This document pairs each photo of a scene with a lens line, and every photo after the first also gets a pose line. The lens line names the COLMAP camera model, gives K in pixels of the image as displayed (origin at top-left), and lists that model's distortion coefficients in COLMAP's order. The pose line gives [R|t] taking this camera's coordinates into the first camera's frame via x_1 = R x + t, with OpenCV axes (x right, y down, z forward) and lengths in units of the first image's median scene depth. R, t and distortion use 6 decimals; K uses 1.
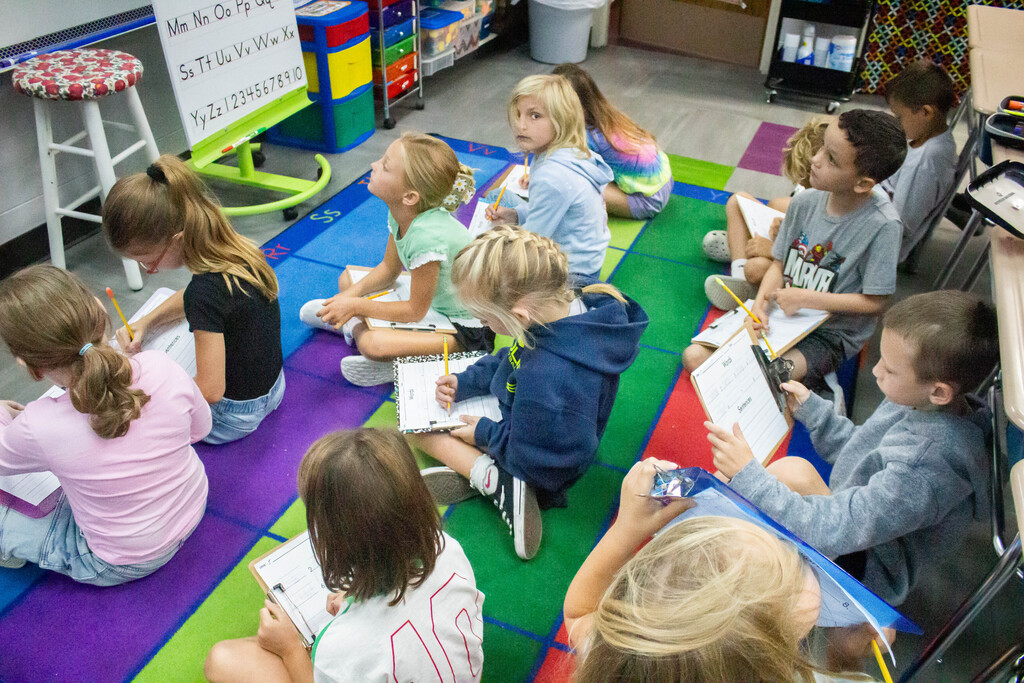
lens RADIAL K [[869.7, 0, 512.0], [0, 869.7, 341.5], [0, 0, 1]] dist [-0.159862, 0.150729]
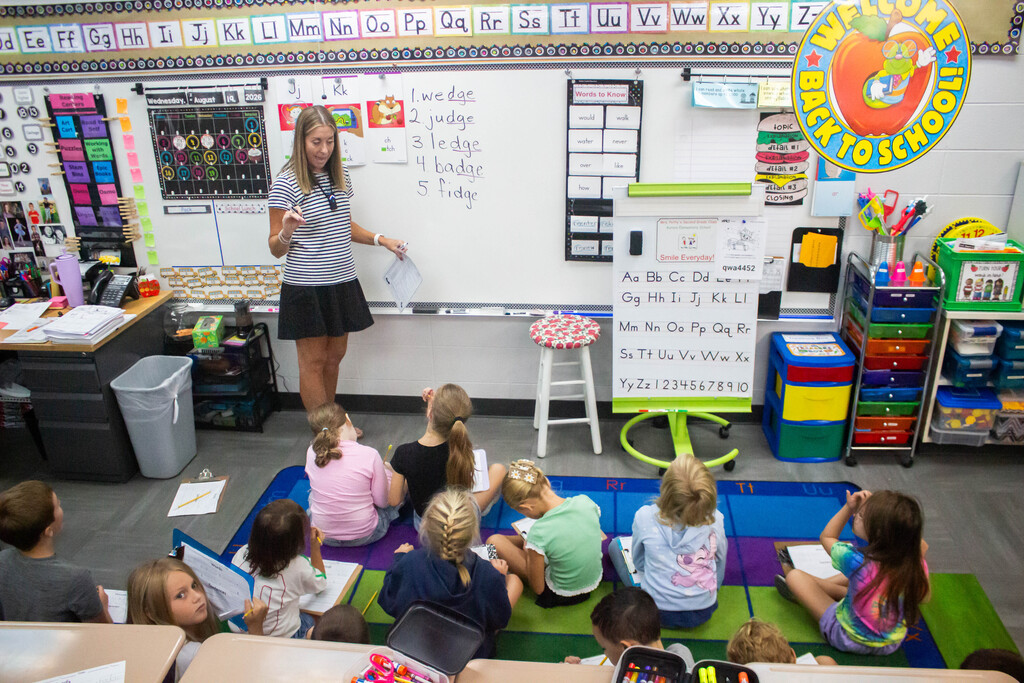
lens RADIAL K [[869.7, 0, 512.0], [0, 869.7, 341.5], [0, 0, 1]] dist [-0.159862, 0.150729]
pose [[0.289670, 0.342292, -0.893827, 0.834147], [-0.505630, 0.847644, 0.160742, -0.427009], [0.812668, 0.405384, 0.418610, 0.143274]]
